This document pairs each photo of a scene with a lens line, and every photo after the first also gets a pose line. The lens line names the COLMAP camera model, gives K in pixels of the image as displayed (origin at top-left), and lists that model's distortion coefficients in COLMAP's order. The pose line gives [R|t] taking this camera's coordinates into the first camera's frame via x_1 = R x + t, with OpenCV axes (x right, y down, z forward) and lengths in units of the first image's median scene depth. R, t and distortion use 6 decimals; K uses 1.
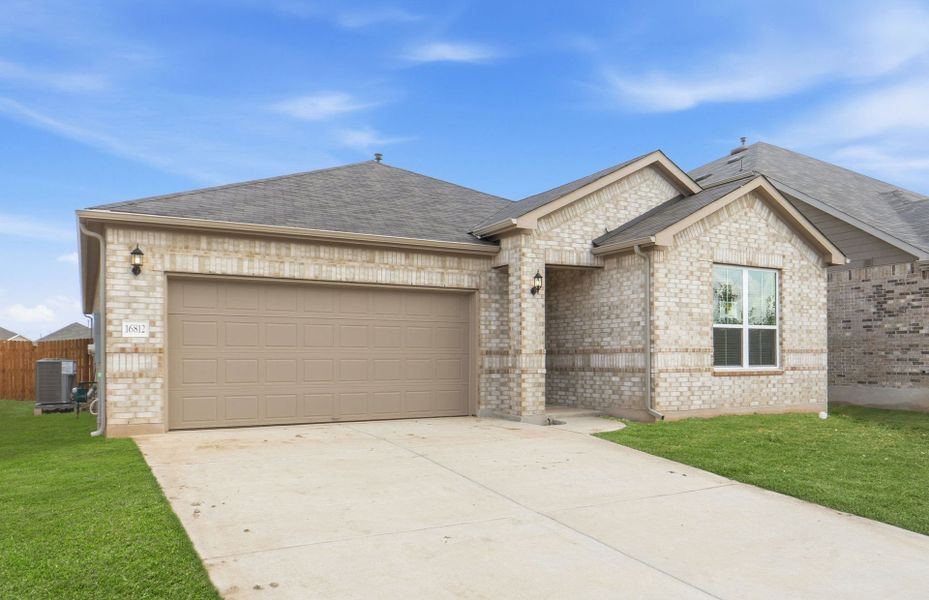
lens RADIAL K [[650.7, 0, 531.7], [0, 650.7, 320.2], [0, 0, 1]] dist [0.004618, -0.001938]
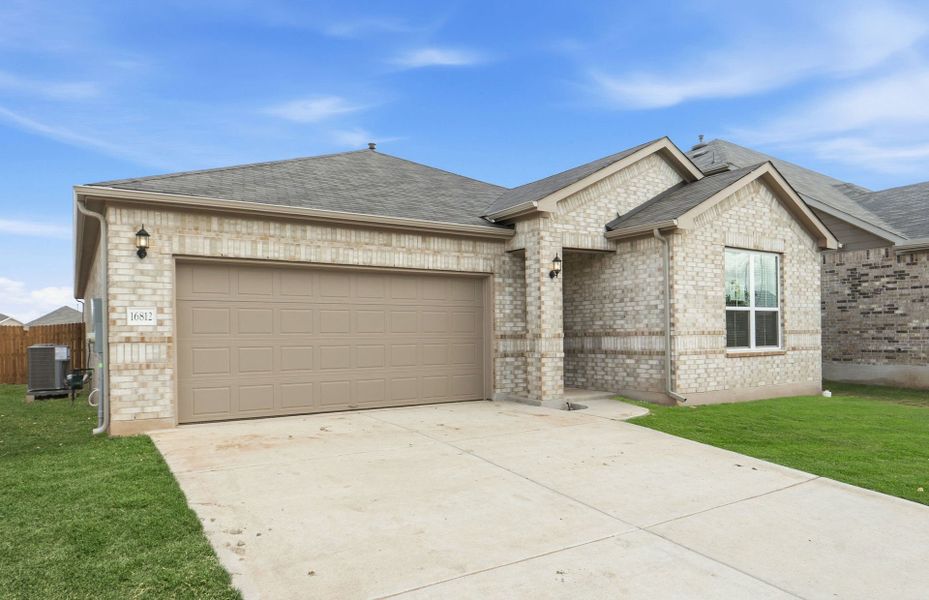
lens RADIAL K [[585.4, 0, 531.6], [0, 585.4, 307.2], [0, 0, 1]] dist [0.002919, 0.001091]
pose [[0.998131, -0.006023, 0.060819, -0.082748], [0.005489, 0.999945, 0.008941, -0.003315], [-0.060869, -0.008591, 0.998109, 0.106131]]
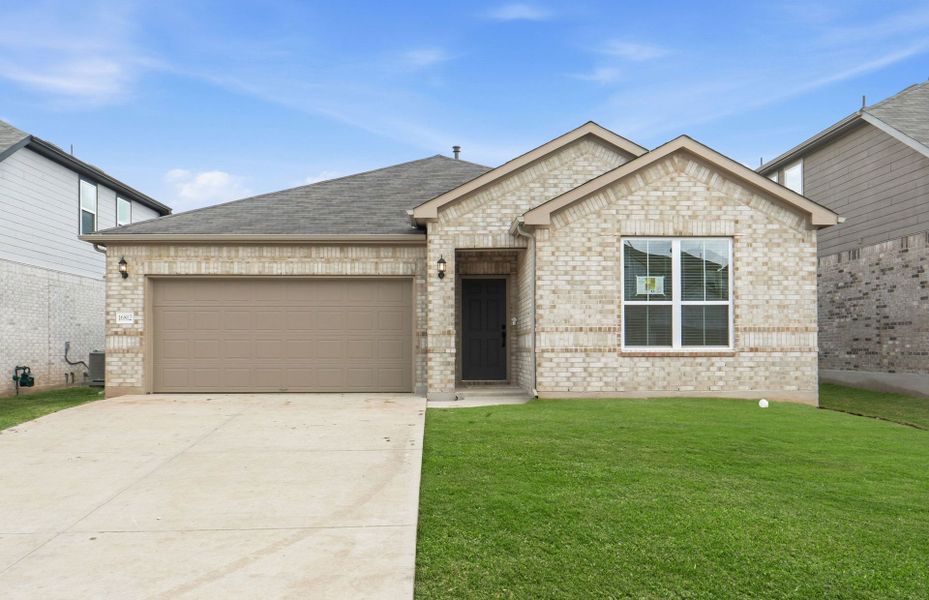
lens RADIAL K [[696.8, 0, 460.8], [0, 696.8, 293.5], [0, 0, 1]] dist [-0.003879, 0.009611]
pose [[0.896740, -0.033329, -0.441301, 0.531131], [0.027035, 0.999423, -0.020543, 0.009110], [0.441731, 0.006491, 0.897124, -0.005310]]
